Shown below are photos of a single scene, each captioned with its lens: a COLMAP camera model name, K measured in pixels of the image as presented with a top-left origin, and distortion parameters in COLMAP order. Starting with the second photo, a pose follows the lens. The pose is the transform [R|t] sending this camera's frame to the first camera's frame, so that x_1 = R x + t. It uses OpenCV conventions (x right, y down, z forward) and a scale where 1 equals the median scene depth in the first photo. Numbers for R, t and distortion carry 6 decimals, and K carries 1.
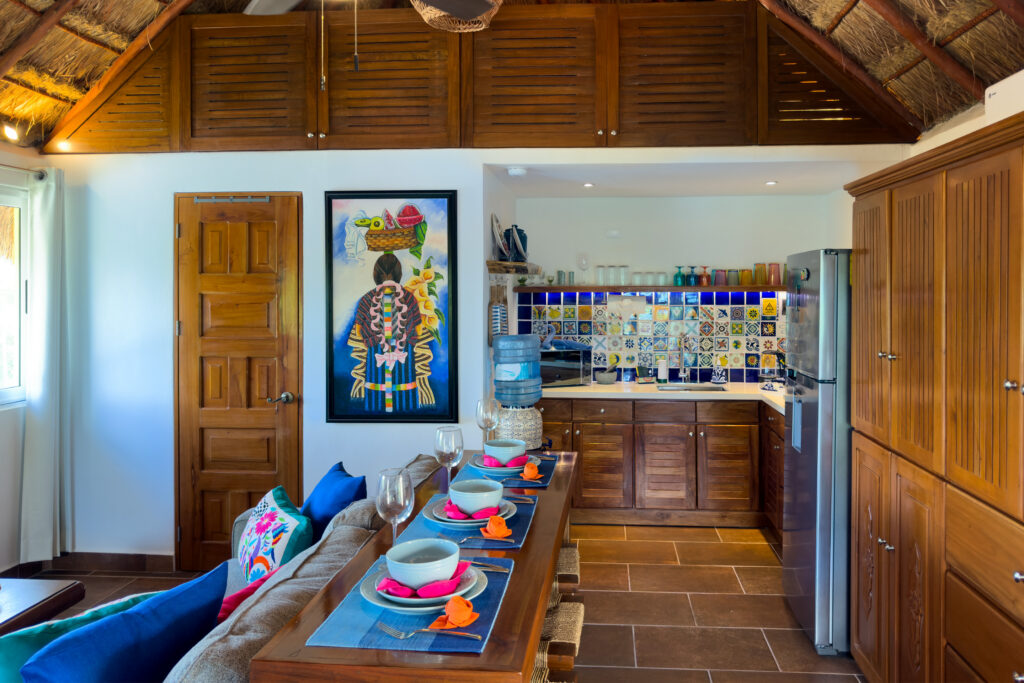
lens RADIAL K [[736.5, 0, 551.6], [0, 736.5, 289.7], [0, 0, 1]] dist [0.065739, -0.075000]
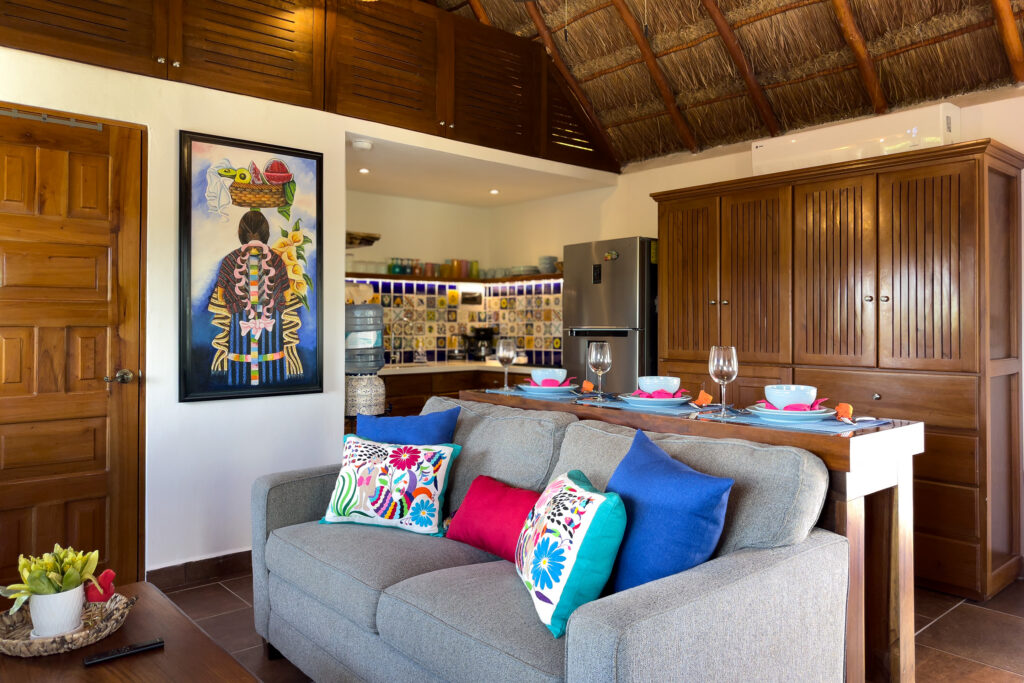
lens RADIAL K [[726.3, 0, 492.6], [0, 726.3, 313.5], [0, 0, 1]] dist [0.016807, -0.018520]
pose [[0.721065, 0.011880, 0.692766, -0.520656], [-0.000720, 0.999865, -0.016397, 0.076087], [-0.692868, 0.011324, 0.720976, 0.127484]]
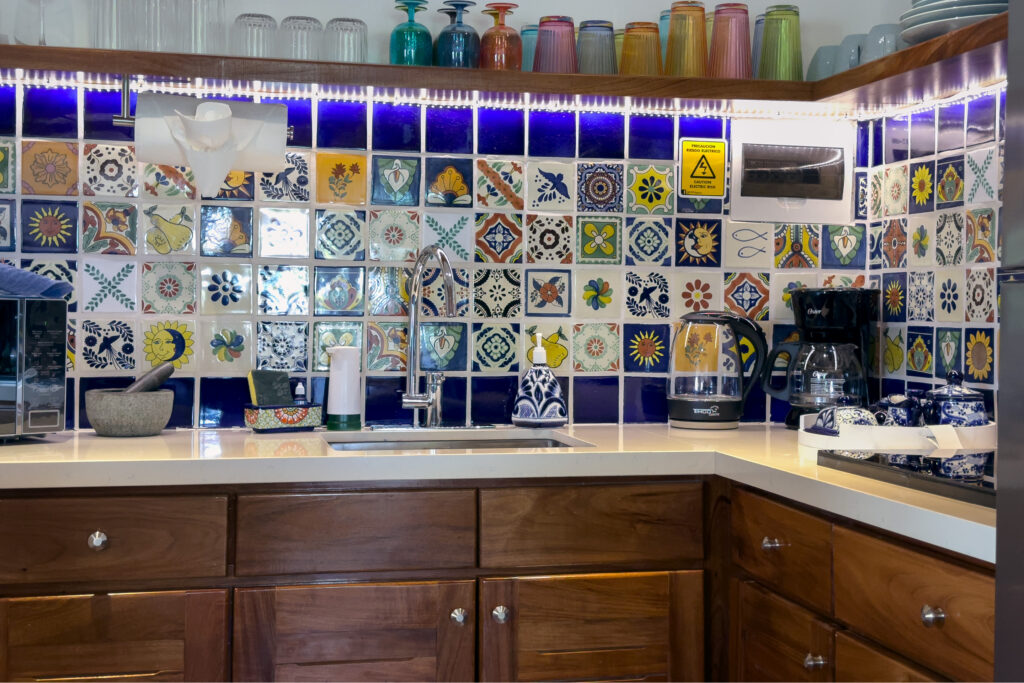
lens RADIAL K [[1407.4, 0, 507.7], [0, 1407.4, 315.6], [0, 0, 1]] dist [0.092574, 0.000000]
pose [[0.958836, 0.008764, 0.283827, 0.065844], [-0.011156, 0.999915, 0.006814, 0.088530], [-0.283743, -0.009700, 0.958851, 0.533196]]
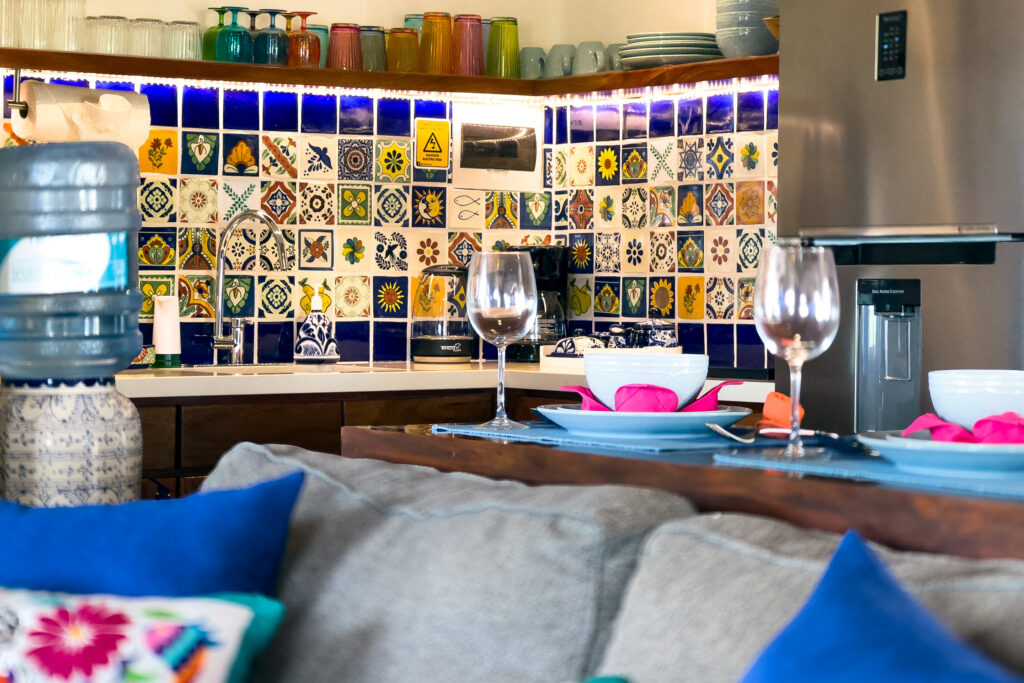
lens RADIAL K [[2388.3, 0, 505.5], [0, 2388.3, 339.6], [0, 0, 1]] dist [-0.119456, 0.000000]
pose [[0.768505, -0.011290, 0.639744, -0.445348], [-0.006341, 0.999661, 0.025259, 0.096983], [-0.639812, -0.023468, 0.768173, 0.123740]]
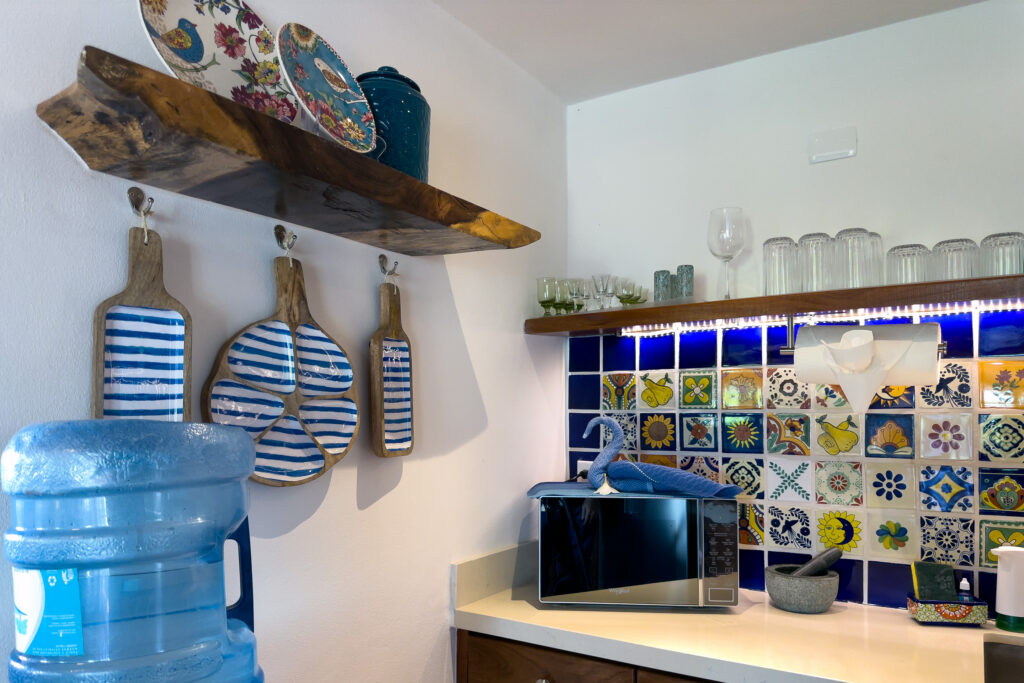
lens RADIAL K [[736.5, 0, 530.9], [0, 736.5, 396.1], [0, 0, 1]] dist [0.065739, -0.075000]
pose [[0.888809, -0.012571, -0.458106, 0.131156], [0.000594, 0.999654, -0.026281, 0.049323], [0.458278, 0.023087, 0.888509, 0.733872]]
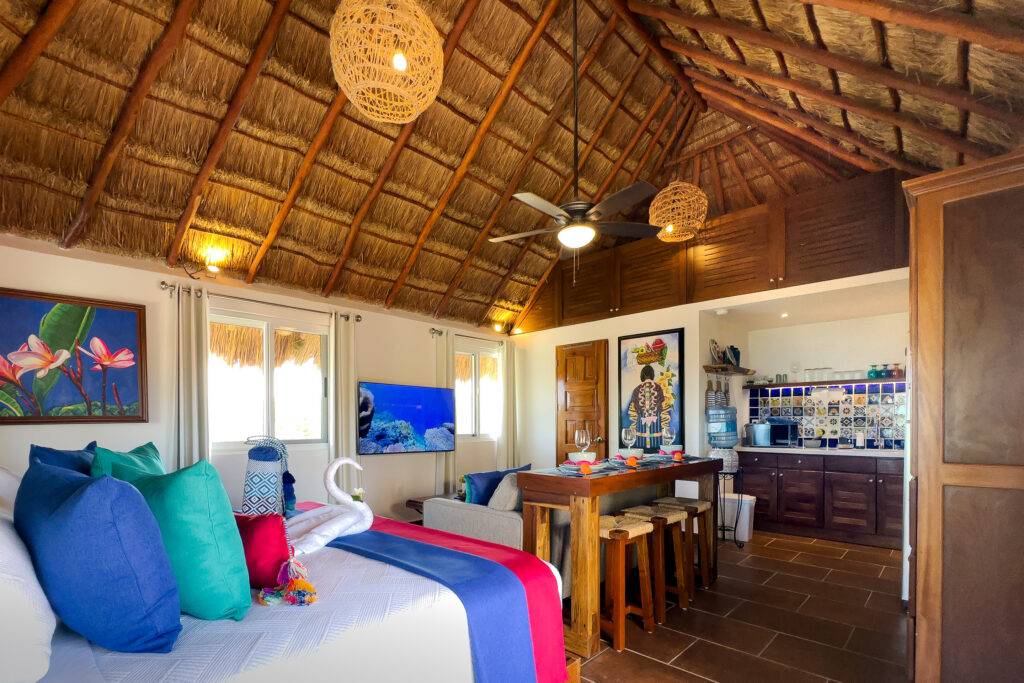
lens RADIAL K [[486.2, 0, 491.0], [0, 486.2, 429.6], [0, 0, 1]] dist [-0.004926, -0.000148]
pose [[0.764187, 0.006667, -0.644960, 0.233763], [0.004573, 0.999865, 0.015753, 0.079460], [0.644978, -0.014988, 0.764054, -0.188218]]
